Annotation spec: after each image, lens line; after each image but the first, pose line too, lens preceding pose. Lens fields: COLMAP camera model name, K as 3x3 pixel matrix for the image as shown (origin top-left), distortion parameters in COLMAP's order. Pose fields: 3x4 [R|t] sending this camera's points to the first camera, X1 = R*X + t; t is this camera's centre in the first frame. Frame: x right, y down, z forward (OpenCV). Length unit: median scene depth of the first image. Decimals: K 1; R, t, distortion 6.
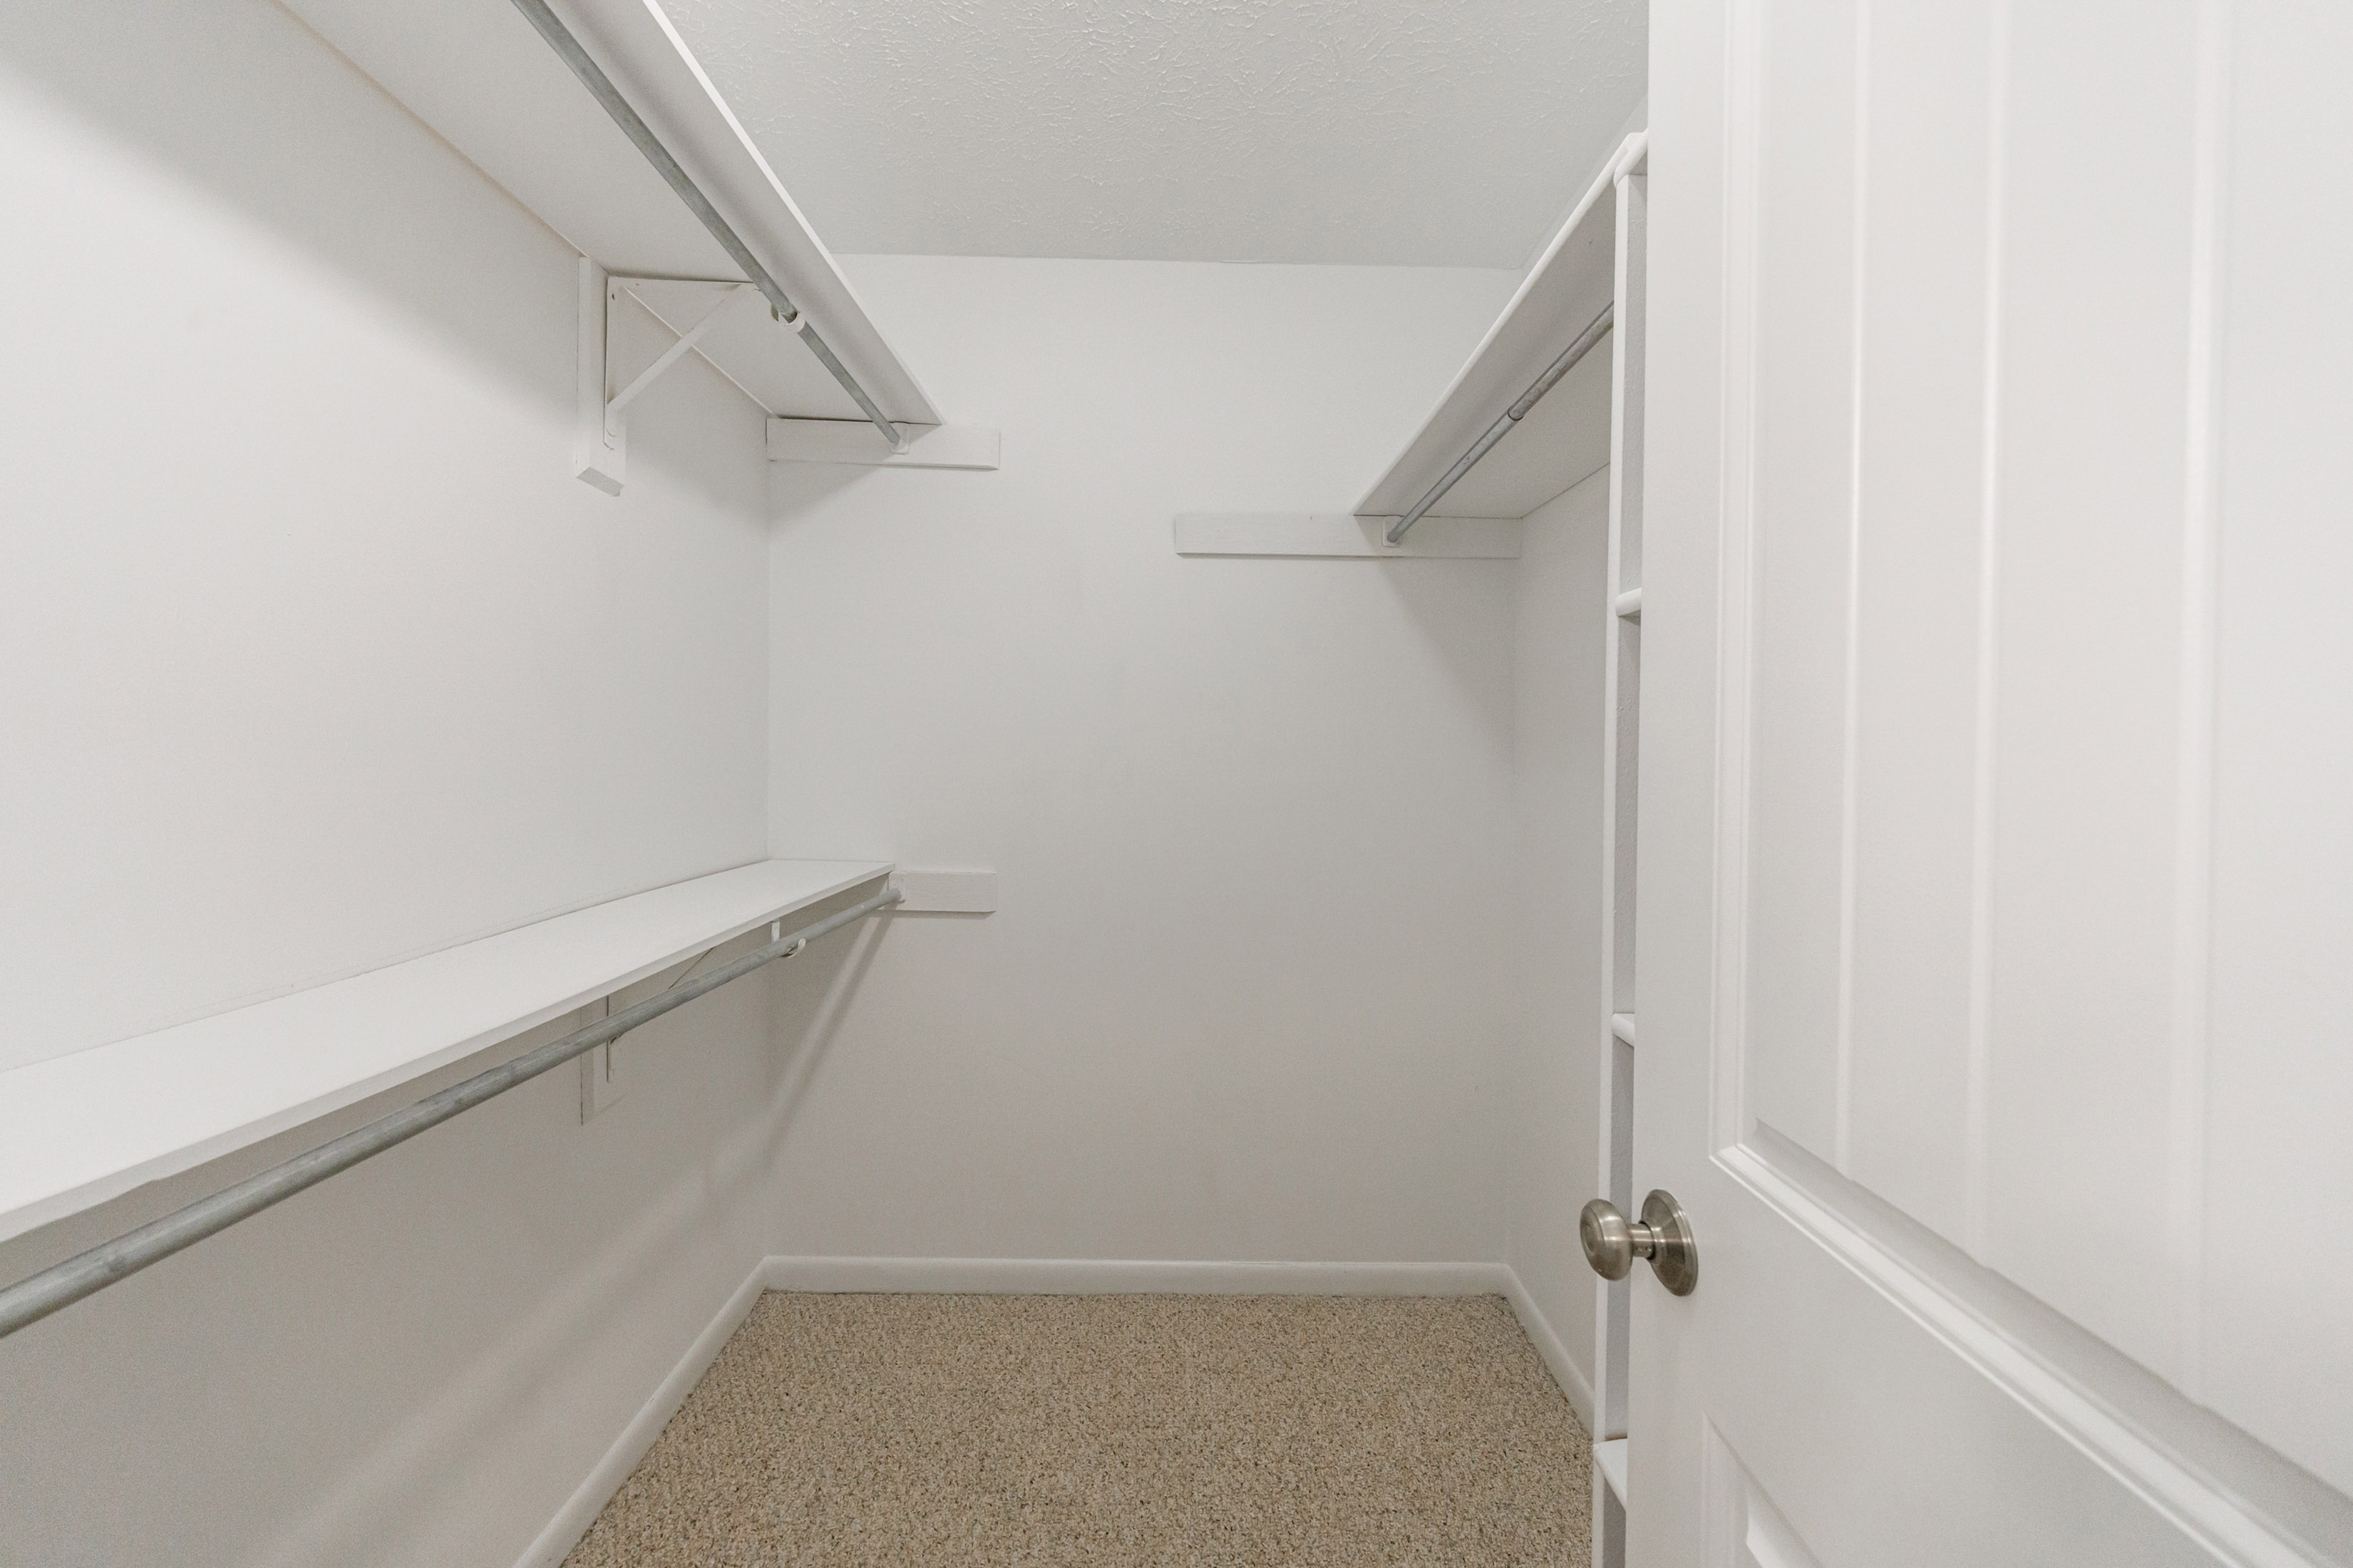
lens RADIAL K [[818.3, 0, 1172.8], [0, 818.3, 765.9], [0, 0, 1]] dist [0.000010, 0.000006]
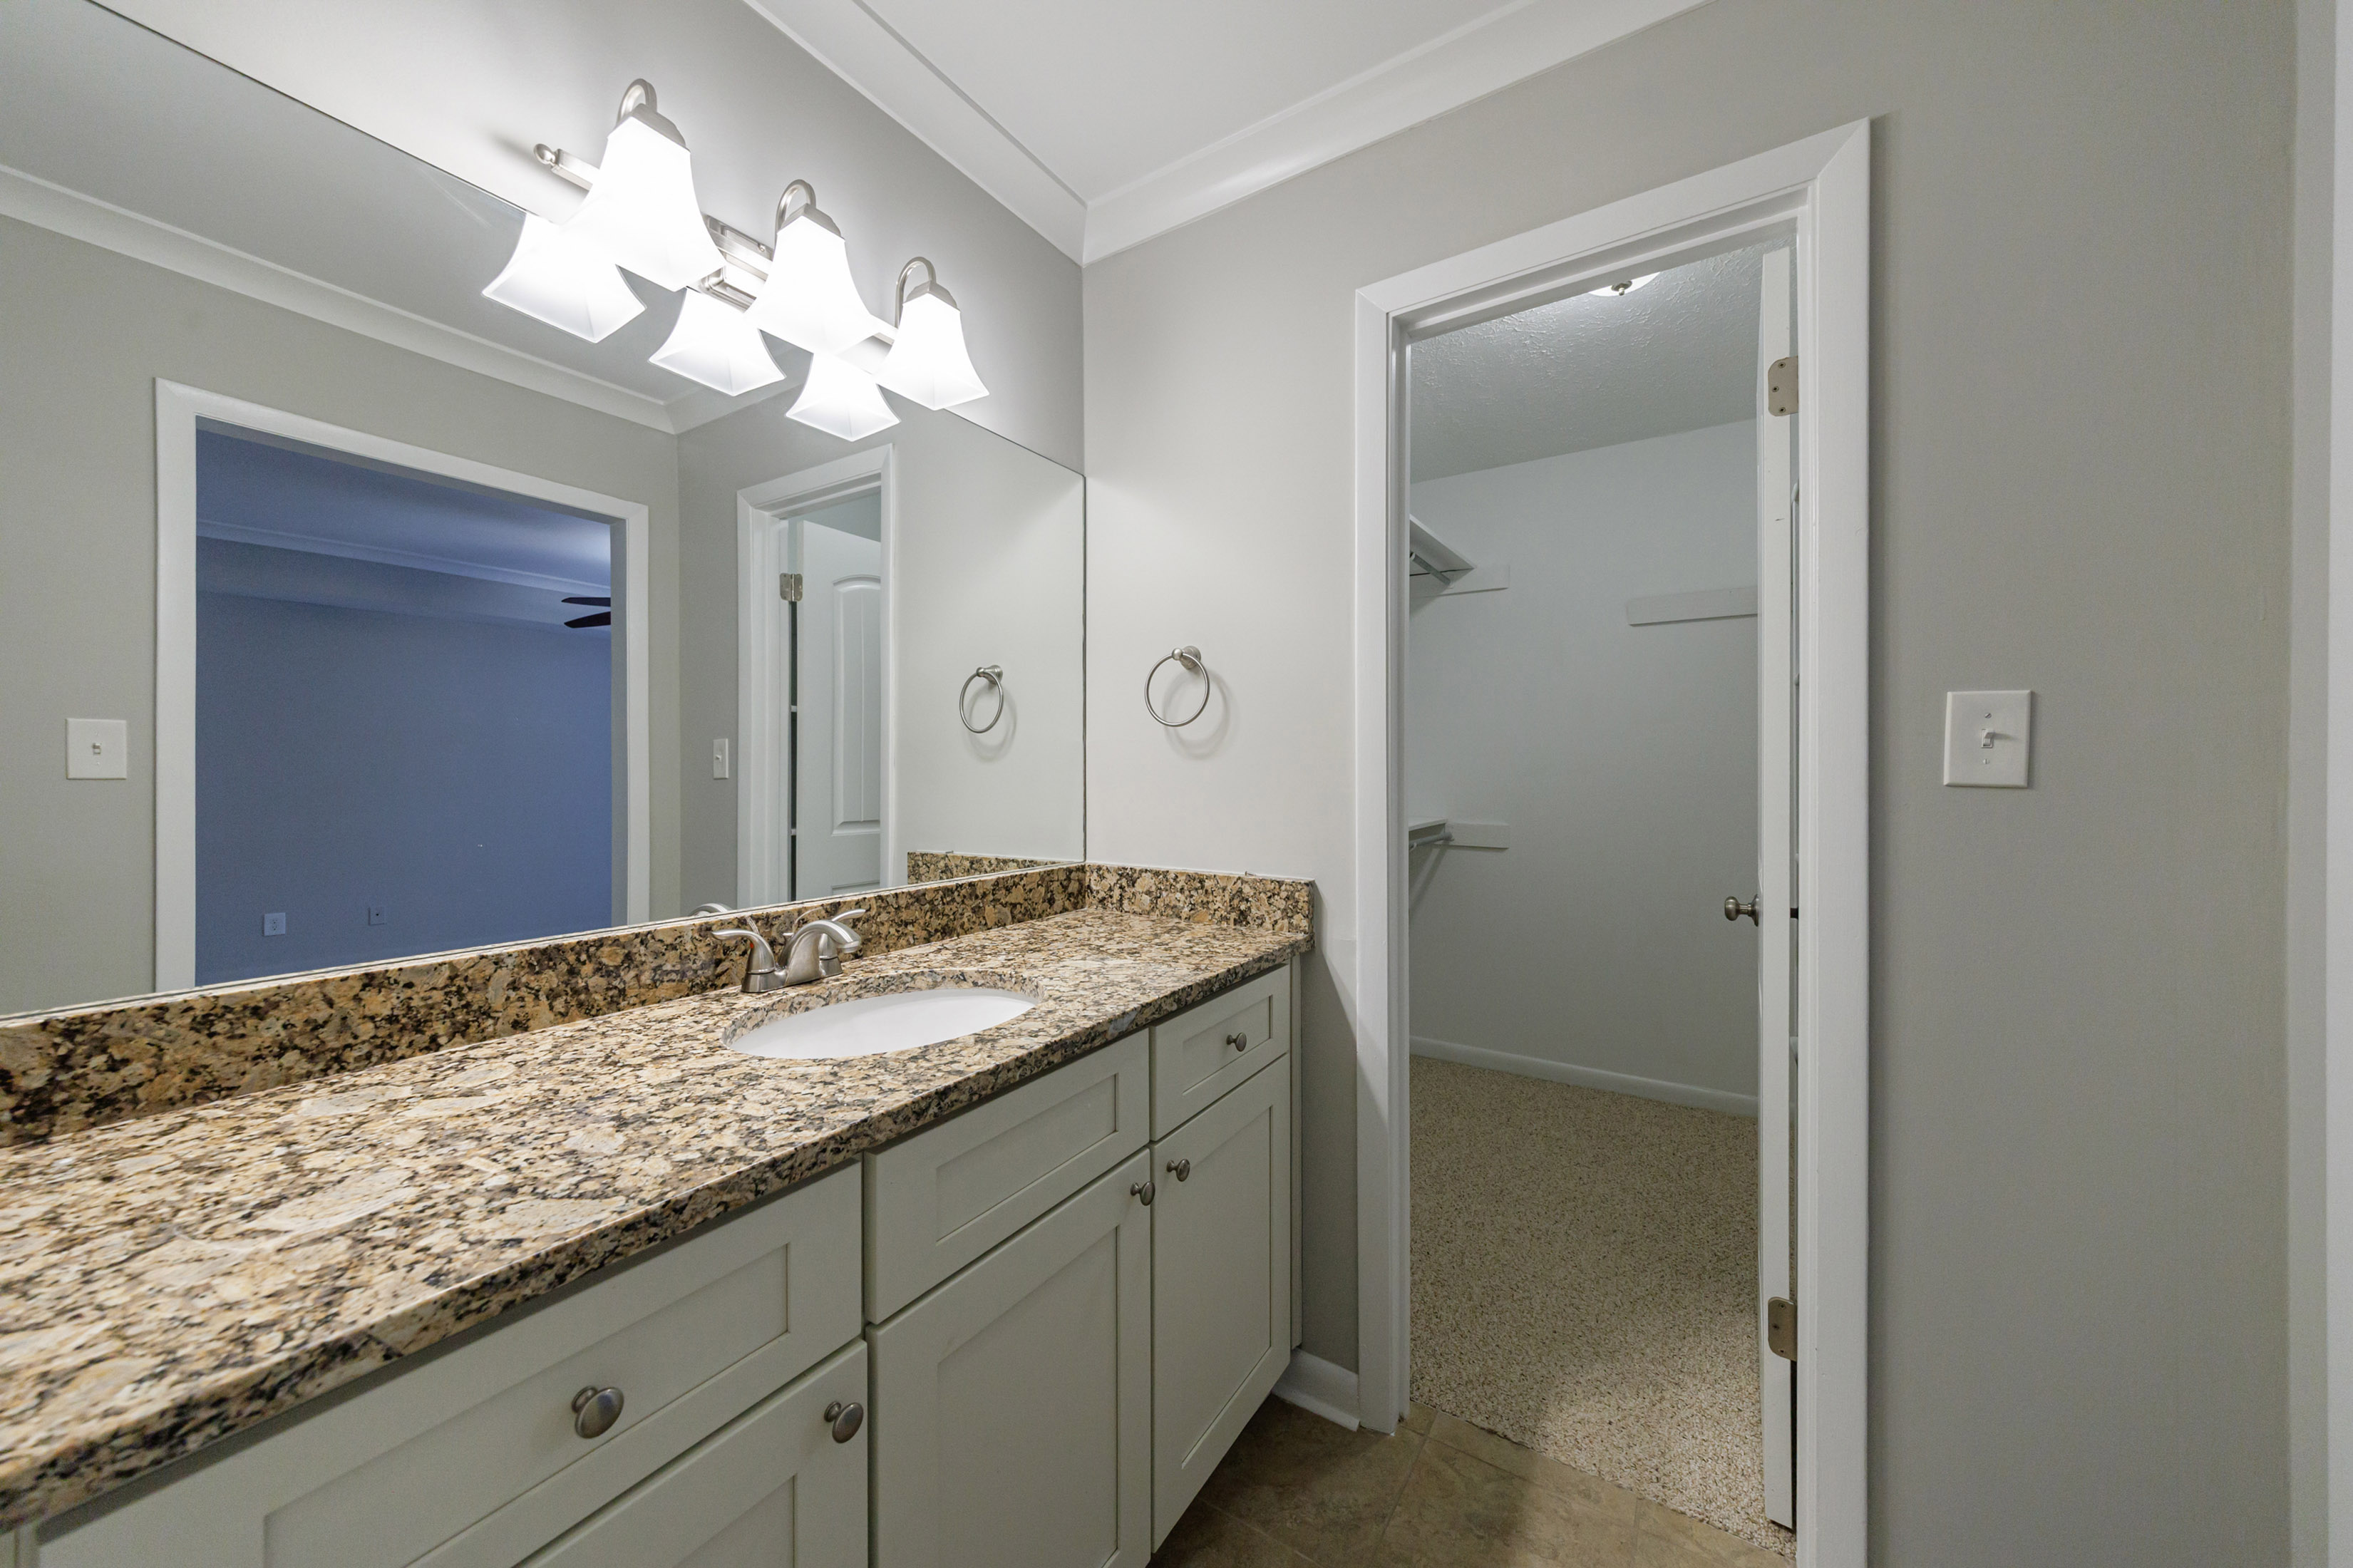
lens RADIAL K [[818.3, 0, 1171.3], [0, 818.3, 763.6], [0, 0, 1]] dist [0.000010, 0.000006]
pose [[0.828603, -0.013764, -0.559668, 0.157730], [0.008488, 0.999892, -0.012023, 0.017361], [0.559773, 0.005212, 0.828630, -0.814620]]
